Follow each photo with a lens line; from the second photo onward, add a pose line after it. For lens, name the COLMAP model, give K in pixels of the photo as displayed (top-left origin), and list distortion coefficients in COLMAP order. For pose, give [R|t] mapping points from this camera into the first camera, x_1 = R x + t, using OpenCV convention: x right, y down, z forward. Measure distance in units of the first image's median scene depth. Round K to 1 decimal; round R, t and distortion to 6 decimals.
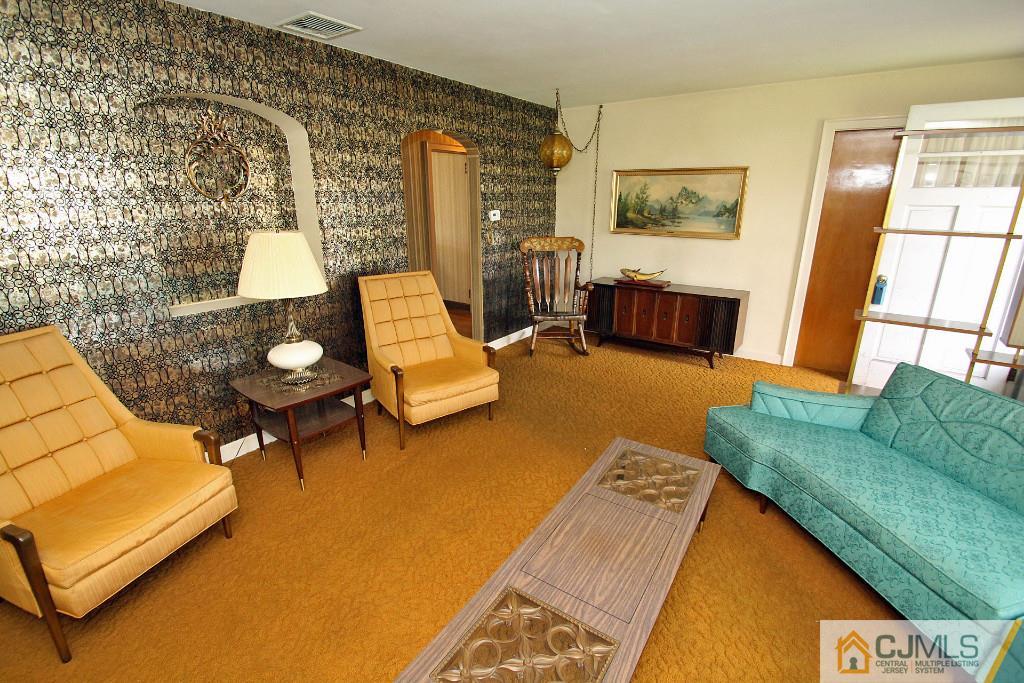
lens RADIAL K [[472.6, 0, 514.2], [0, 472.6, 343.8], [0, 0, 1]] dist [0.007739, -0.014094]
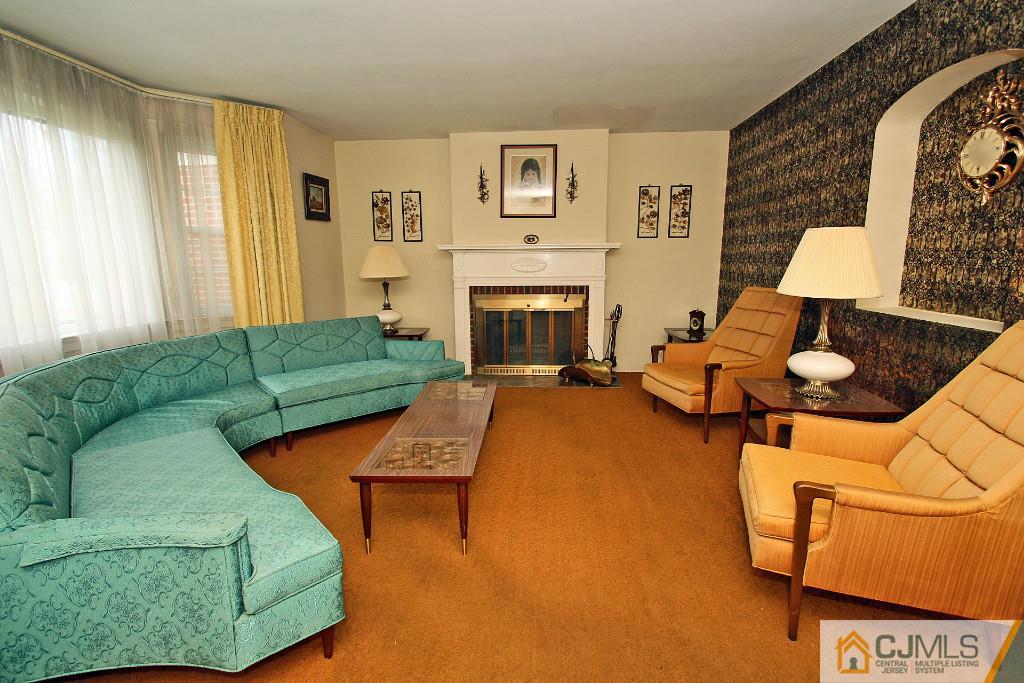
lens RADIAL K [[472.6, 0, 514.2], [0, 472.6, 343.8], [0, 0, 1]] dist [0.007739, -0.014094]
pose [[-0.856162, 0.095747, -0.507759, 0.402766], [-0.149514, 0.894737, 0.420823, -0.255684], [0.494604, 0.436210, -0.751724, 1.155902]]
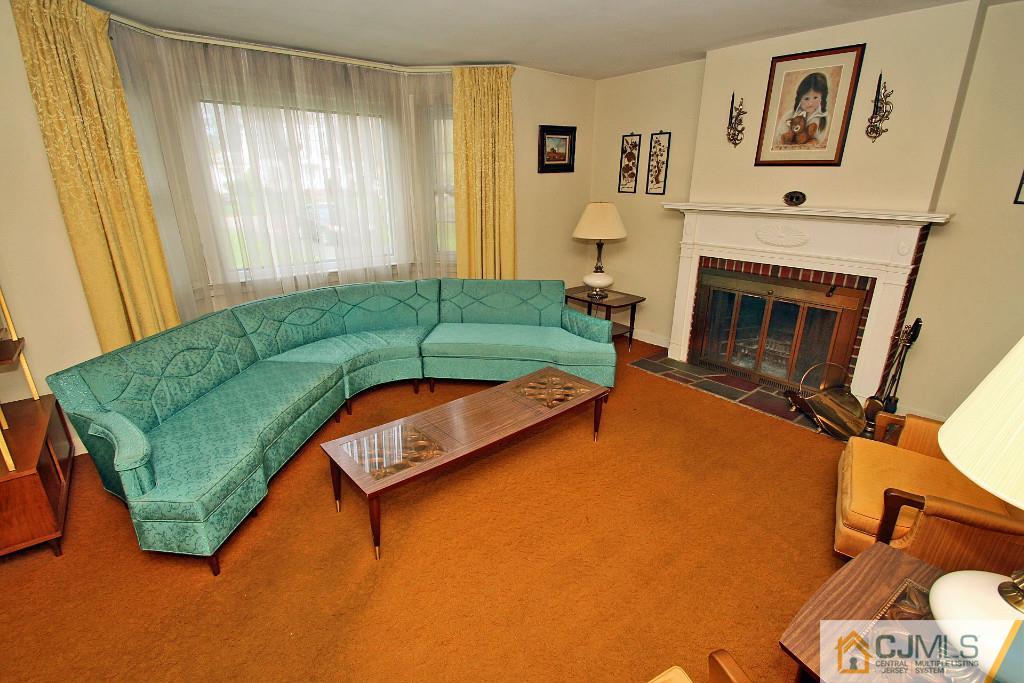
lens RADIAL K [[476.8, 0, 512.0], [0, 476.8, 341.5], [0, 0, 1]] dist [0.033797, -0.031151]
pose [[-0.962662, -0.091572, 0.254749, -0.143425], [0.076016, 0.811745, 0.579044, -0.329010], [-0.259815, 0.576788, -0.774475, 1.059103]]
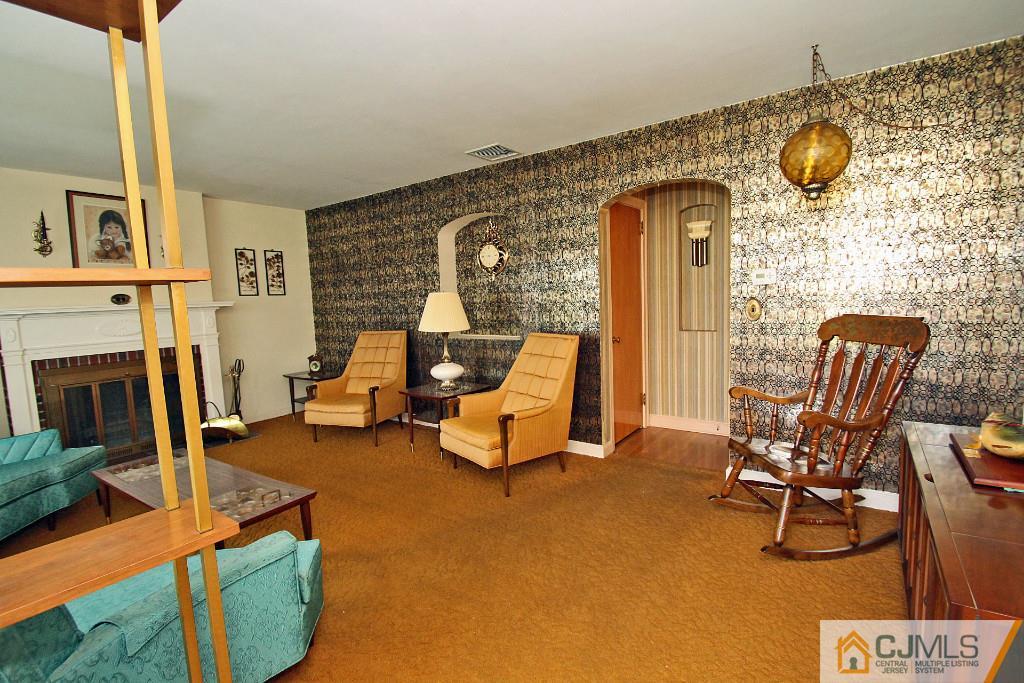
lens RADIAL K [[472.6, 0, 514.2], [0, 472.6, 343.8], [0, 0, 1]] dist [0.007739, -0.014094]
pose [[-0.010629, 0.097085, -0.995219, 0.879504], [-0.262345, 0.960141, 0.096465, -0.224179], [0.964916, 0.262116, 0.015264, 0.982184]]
